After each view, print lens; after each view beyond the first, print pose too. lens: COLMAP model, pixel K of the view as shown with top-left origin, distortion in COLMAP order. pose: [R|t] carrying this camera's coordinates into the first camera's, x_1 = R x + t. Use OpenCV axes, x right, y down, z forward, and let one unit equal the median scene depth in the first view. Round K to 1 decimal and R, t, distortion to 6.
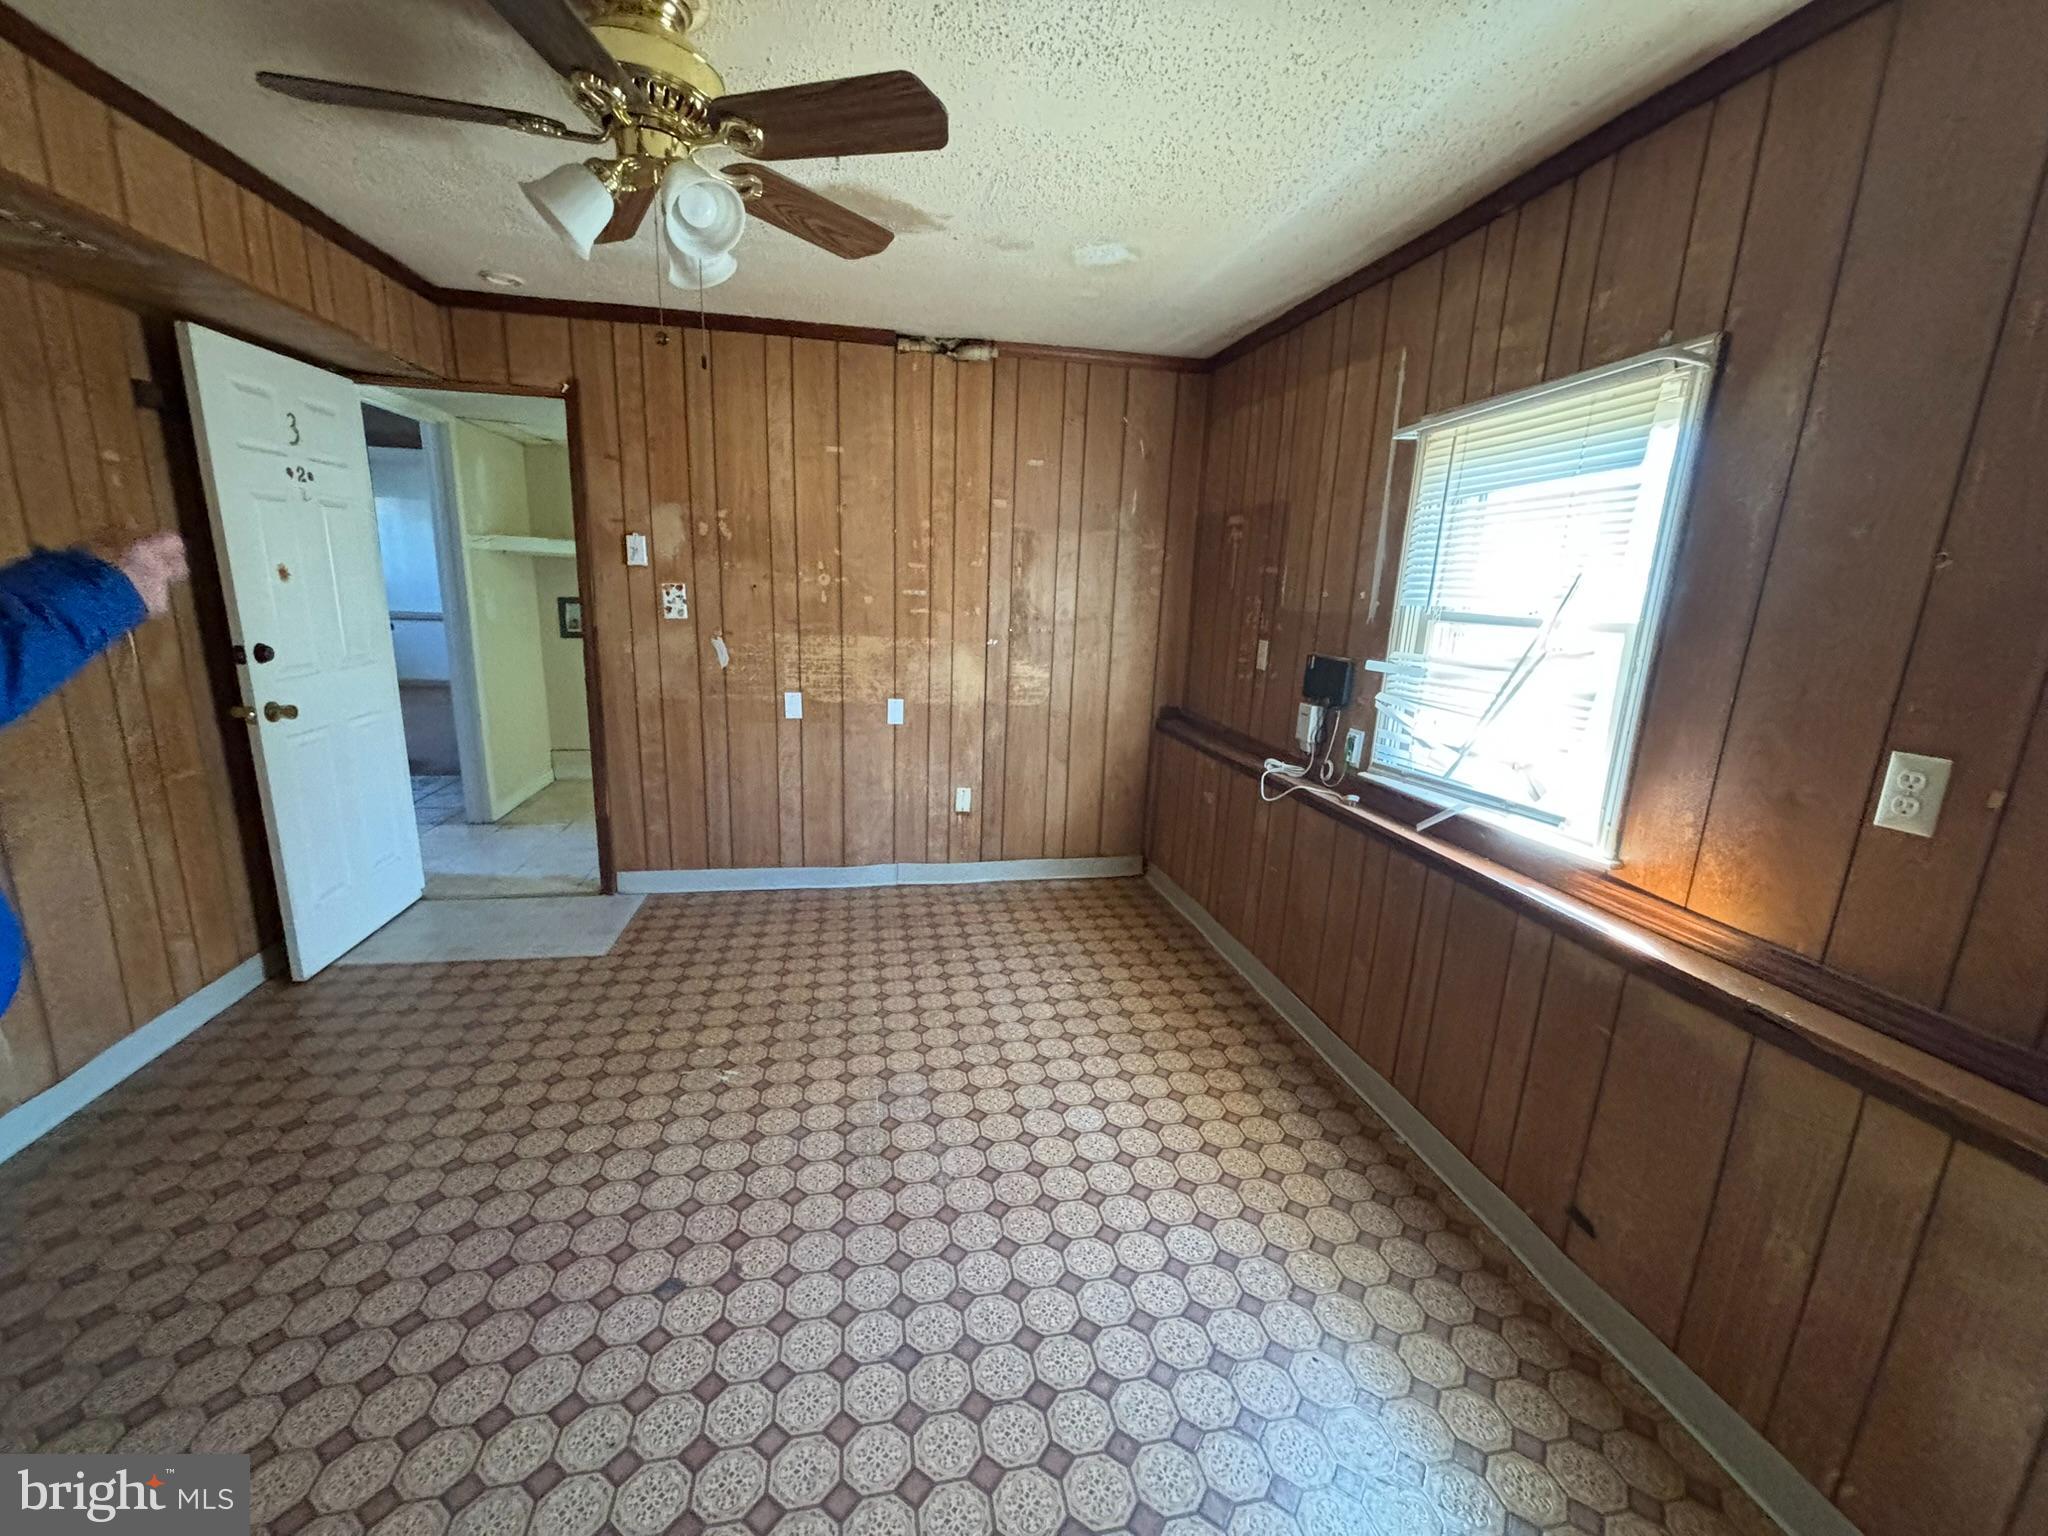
lens RADIAL K [[828.3, 0, 1024.4], [0, 828.3, 759.4], [0, 0, 1]] dist [-0.001667, 0.001224]
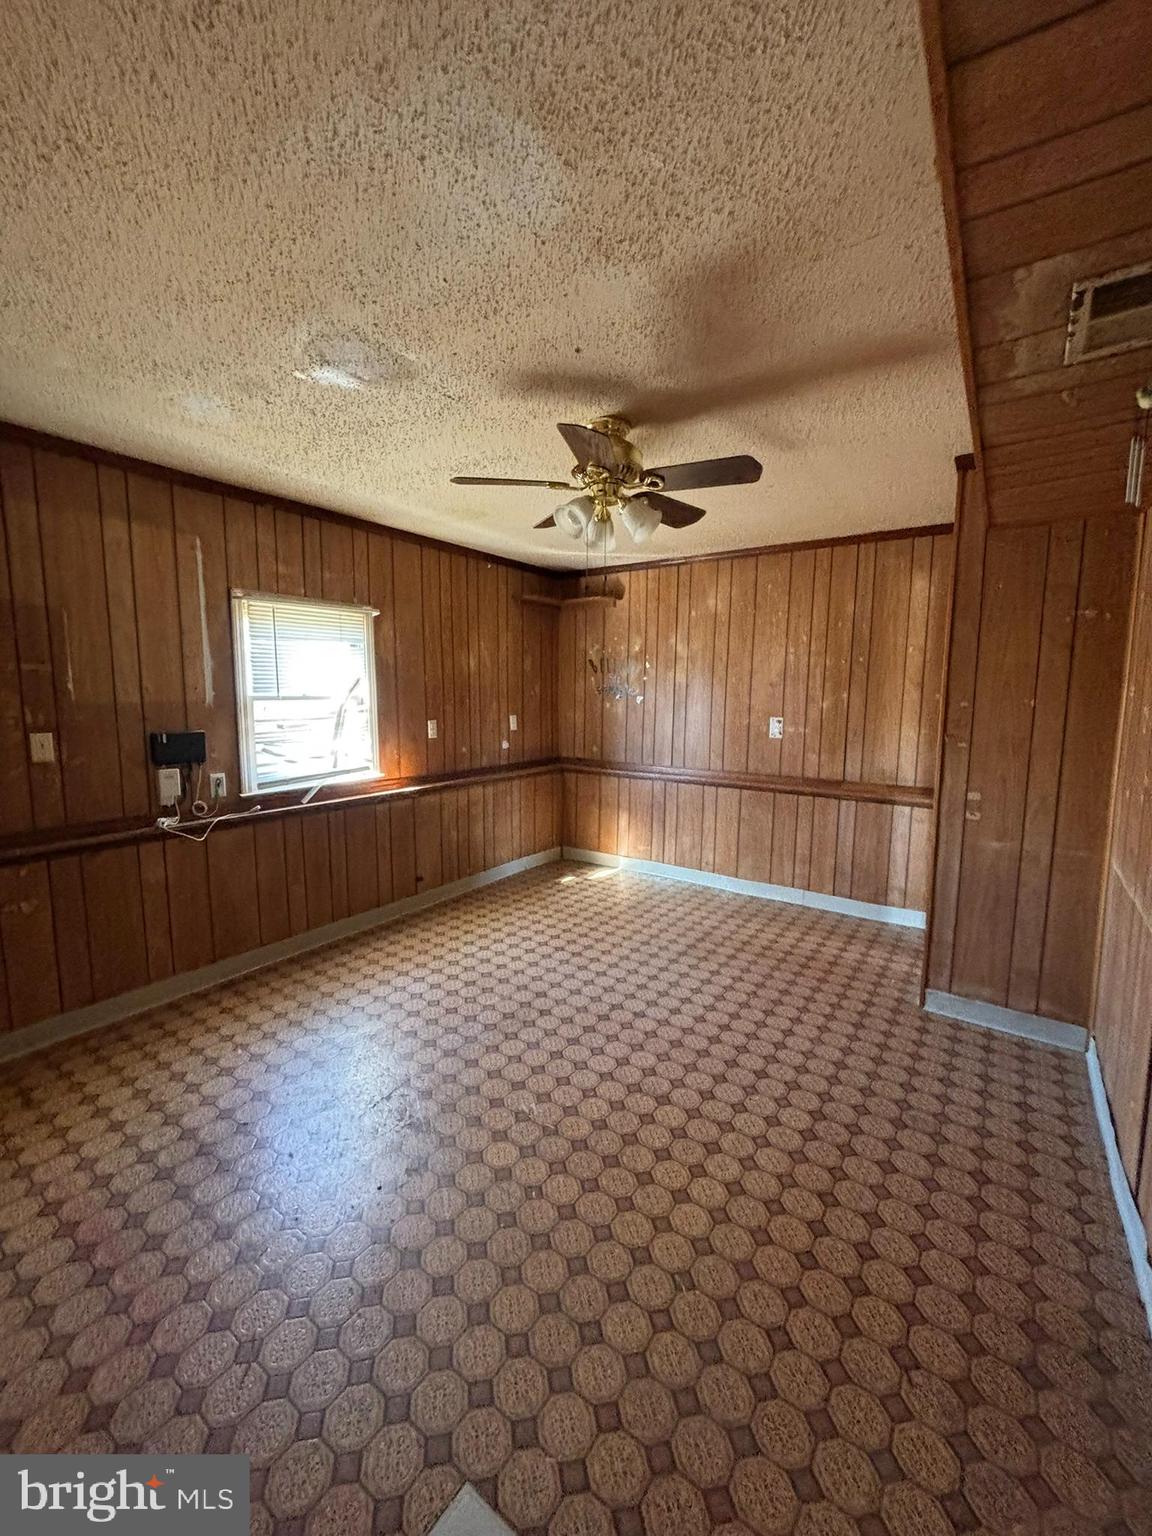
lens RADIAL K [[621.2, 0, 577.5], [0, 621.2, 763.4], [0, 0, 1]] dist [-0.001667, 0.001224]
pose [[-0.691644, -0.117665, 0.712589, -1.098208], [0.127518, 0.951245, 0.280843, -0.362254], [-0.710892, 0.285111, -0.642918, 1.548529]]
